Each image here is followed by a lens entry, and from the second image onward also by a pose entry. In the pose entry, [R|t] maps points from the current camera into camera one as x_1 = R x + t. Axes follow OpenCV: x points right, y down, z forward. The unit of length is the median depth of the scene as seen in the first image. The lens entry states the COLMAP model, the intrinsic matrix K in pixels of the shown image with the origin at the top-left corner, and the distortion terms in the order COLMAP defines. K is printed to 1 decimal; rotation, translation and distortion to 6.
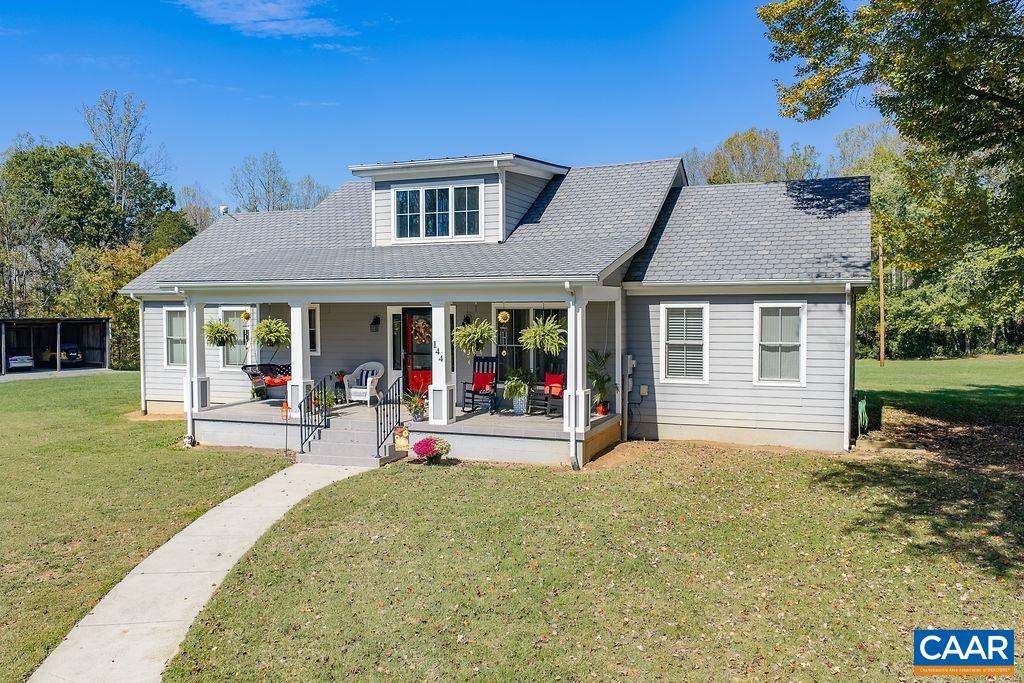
lens RADIAL K [[840.0, 0, 506.3], [0, 840.0, 342.4], [0, 0, 1]] dist [0.012814, -0.020405]
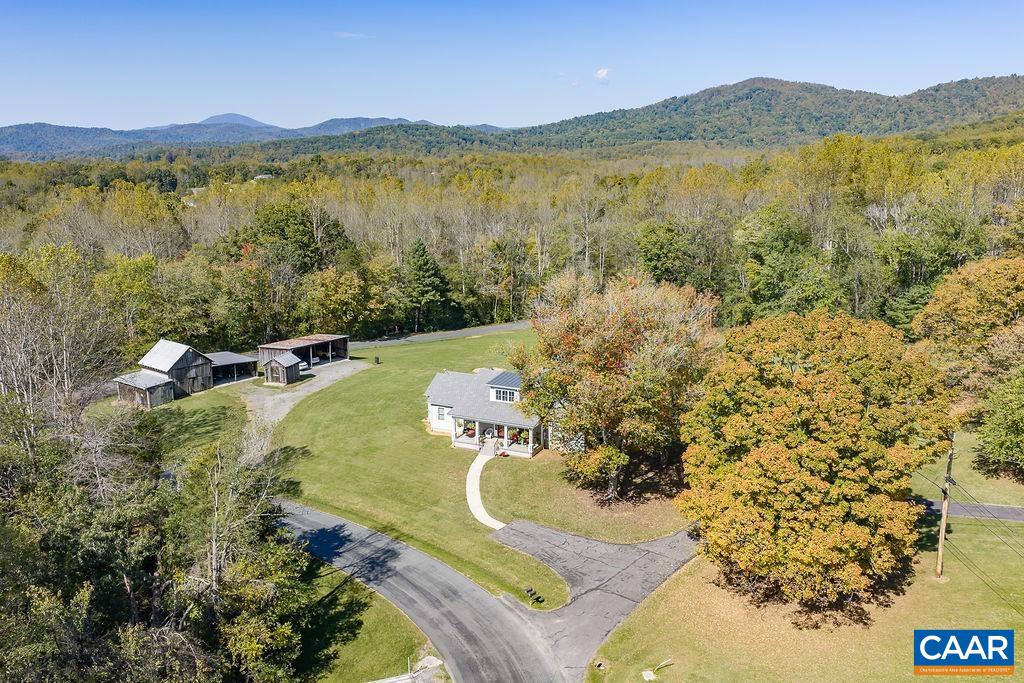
lens RADIAL K [[840.0, 0, 506.3], [0, 840.0, 342.4], [0, 0, 1]] dist [0.012814, -0.020405]
pose [[0.997420, 0.011669, -0.070839, 0.265603], [0.000970, 0.984422, 0.175817, -1.356644], [0.071787, -0.175432, 0.981871, -3.722852]]
